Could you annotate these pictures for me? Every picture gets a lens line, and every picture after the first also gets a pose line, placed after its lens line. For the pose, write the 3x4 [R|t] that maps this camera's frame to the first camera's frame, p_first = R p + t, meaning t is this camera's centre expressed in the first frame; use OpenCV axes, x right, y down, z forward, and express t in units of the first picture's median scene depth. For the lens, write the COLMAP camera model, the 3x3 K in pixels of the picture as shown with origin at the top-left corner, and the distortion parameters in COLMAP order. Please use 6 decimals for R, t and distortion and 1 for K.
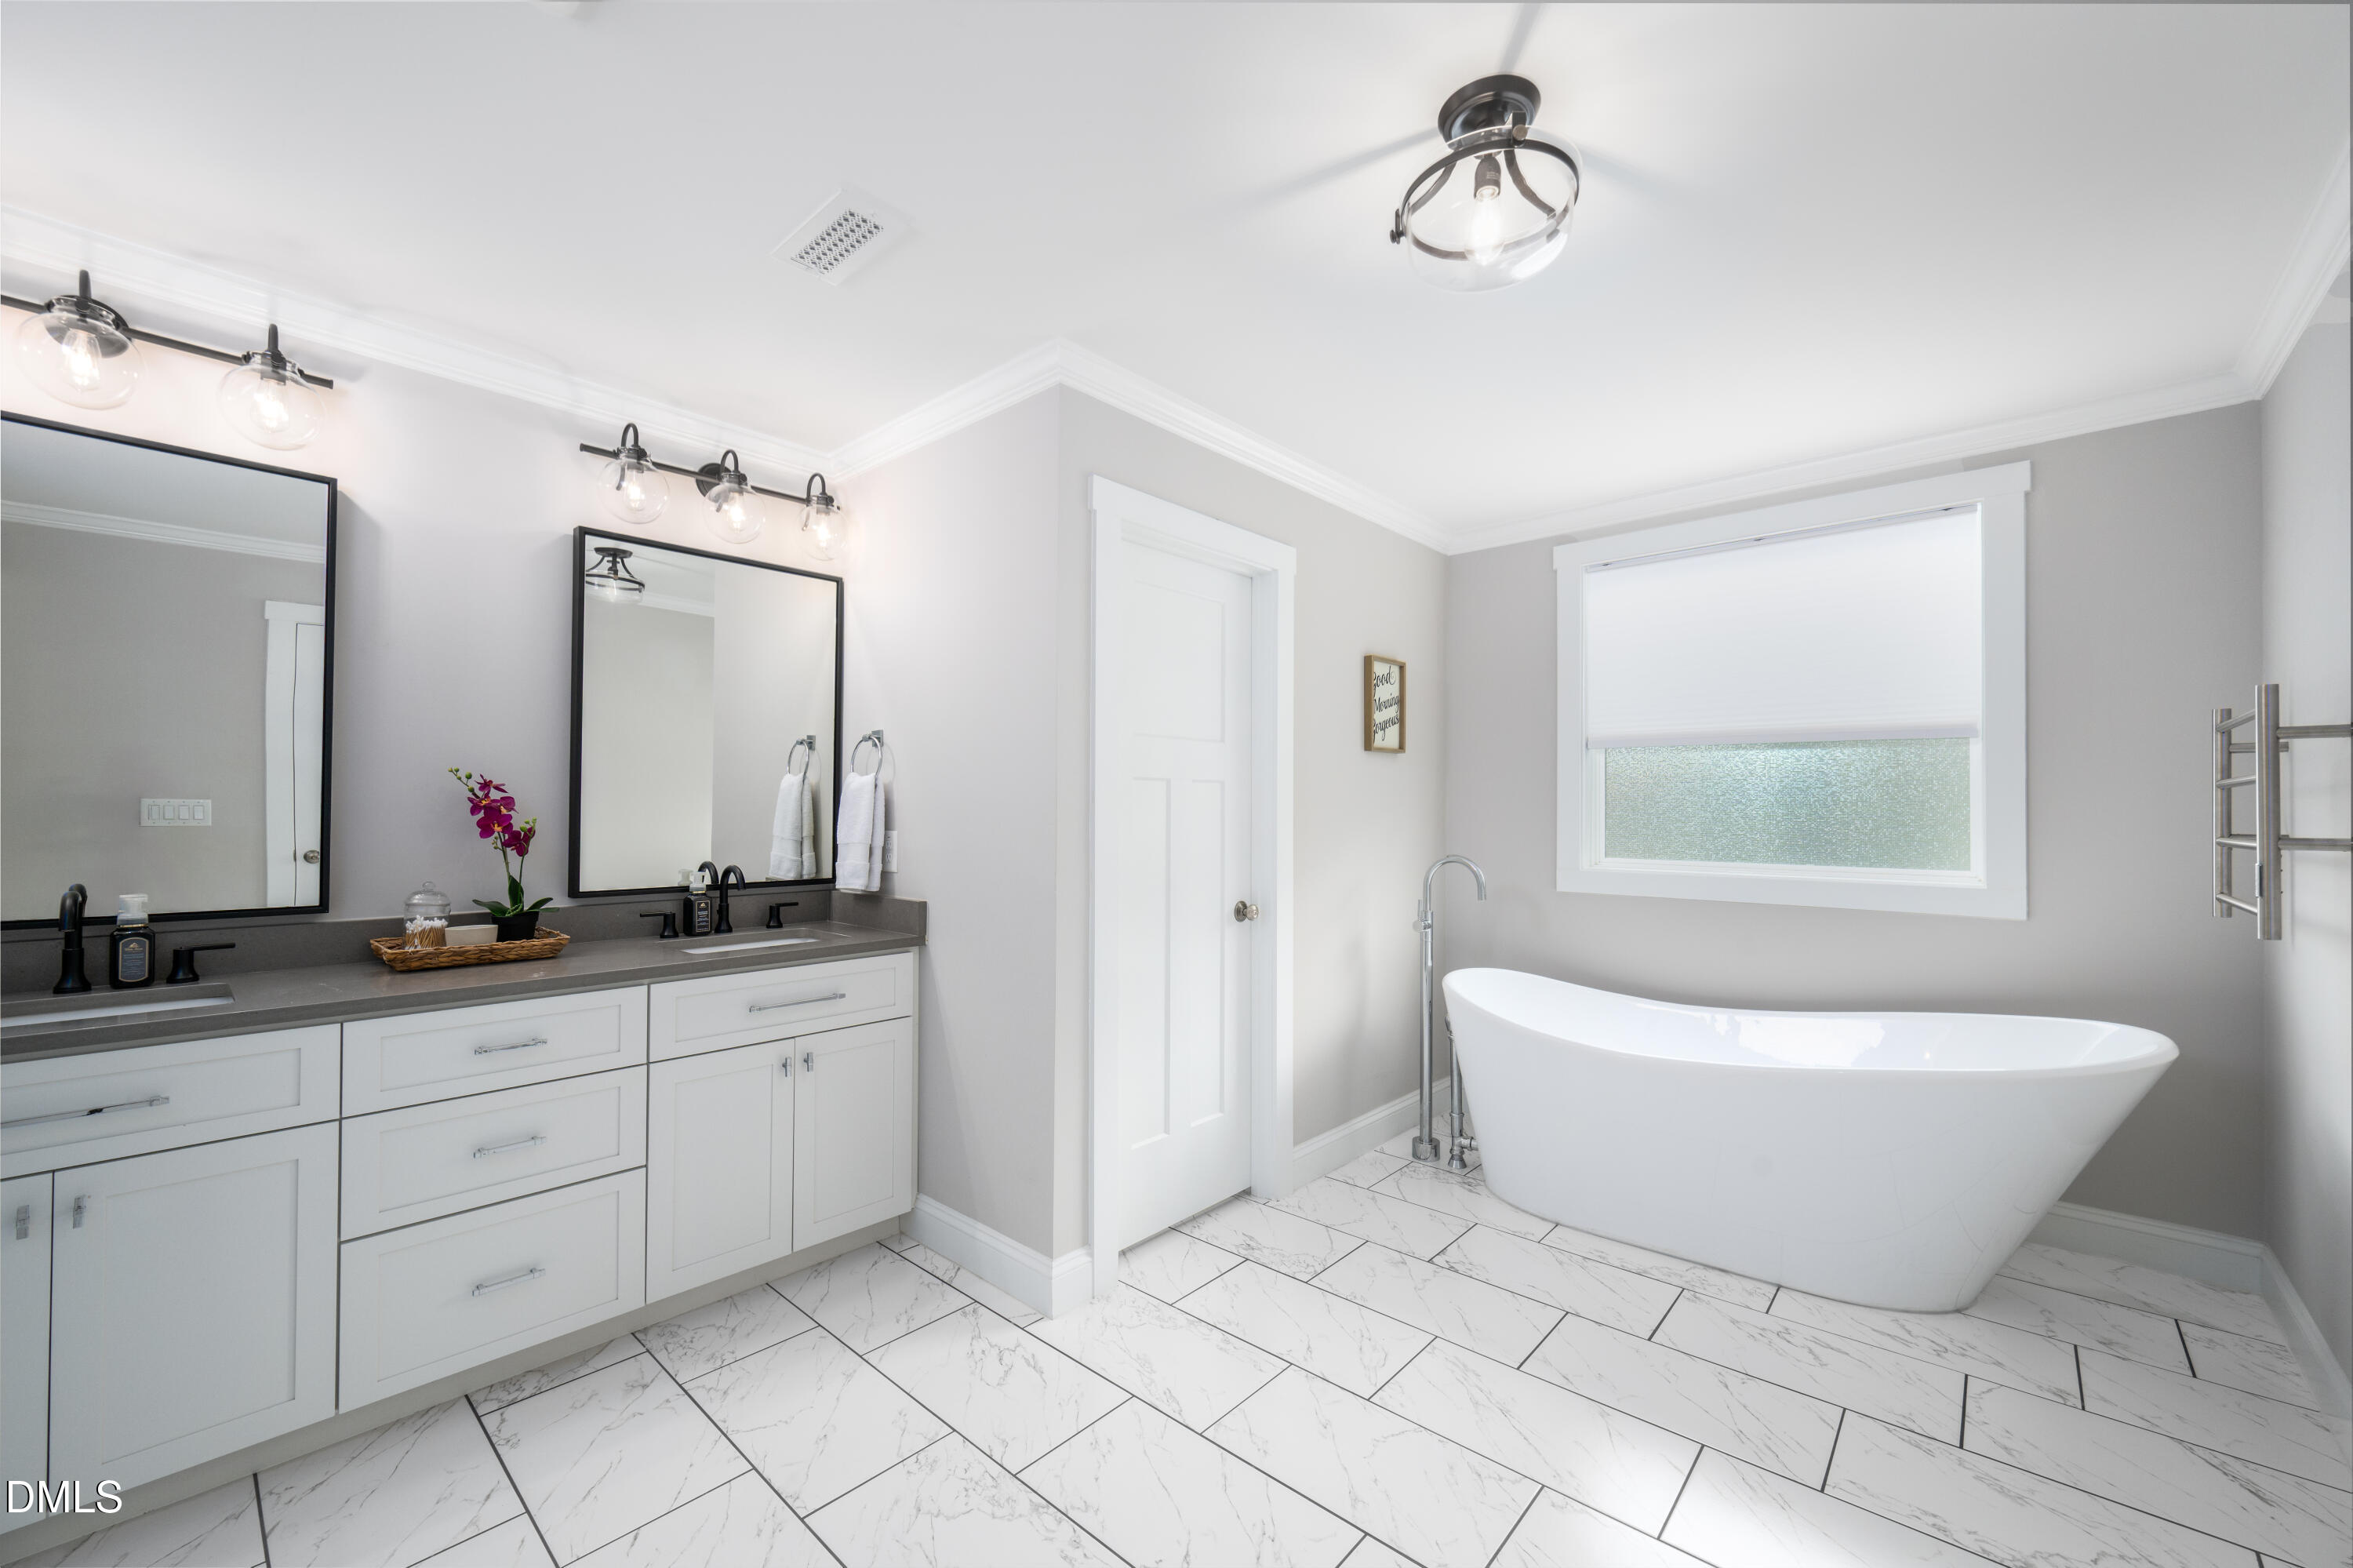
lens RADIAL K [[930.1, 0, 1168.8], [0, 930.1, 796.8], [0, 0, 1]] dist [0.004002, 0.000202]
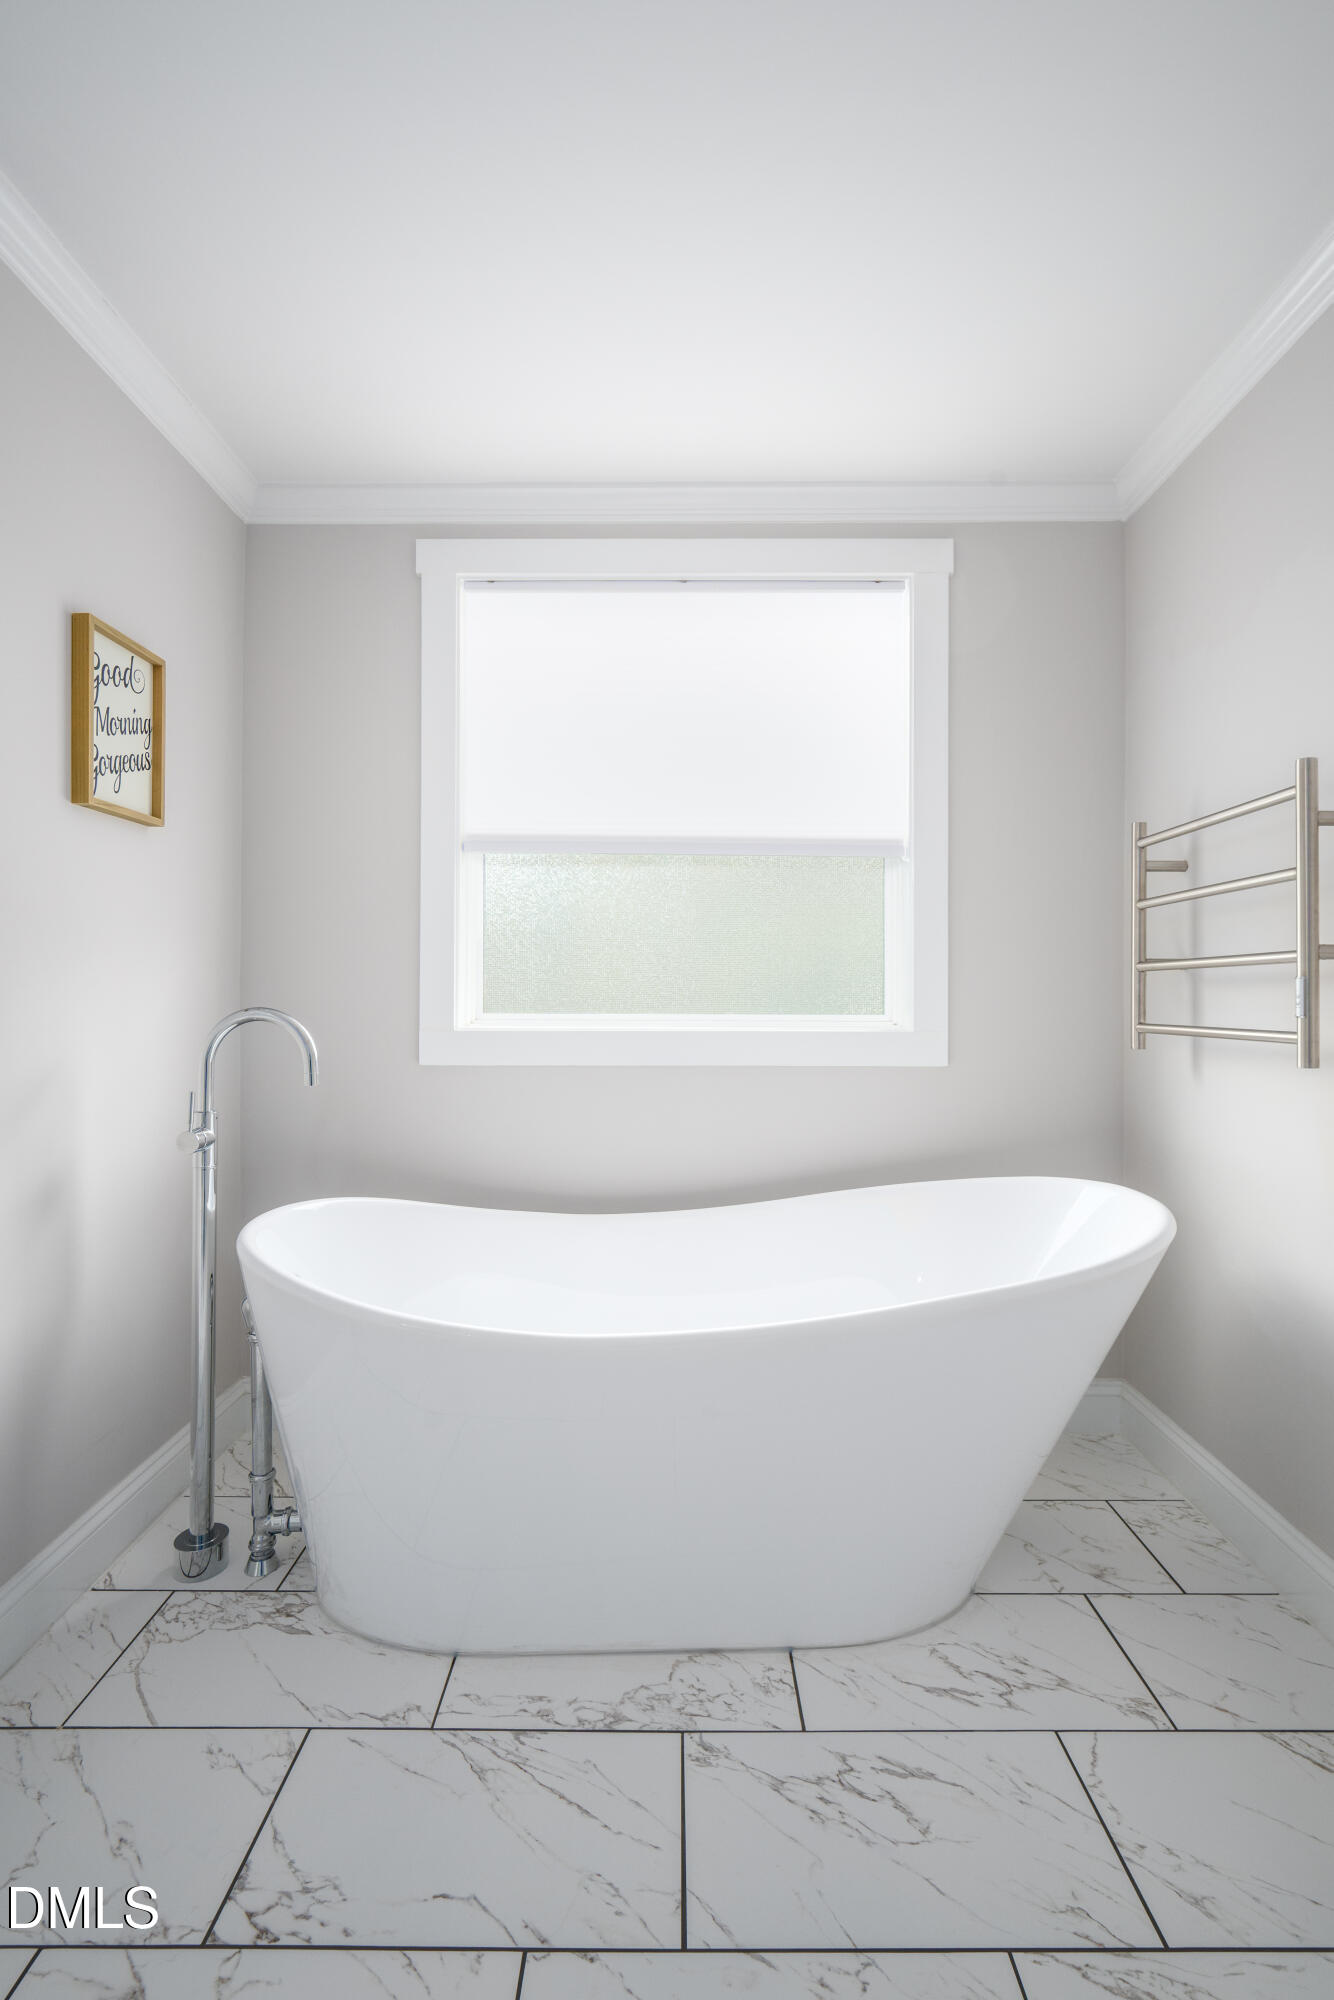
lens RADIAL K [[895.1, 0, 662.7], [0, 895.1, 999.9], [0, 0, 1]] dist [0.004412, -0.000188]
pose [[0.738812, -0.001590, 0.673910, 0.152324], [-0.008478, 0.999896, 0.011654, 0.060222], [-0.673858, -0.014323, 0.738722, 0.542820]]
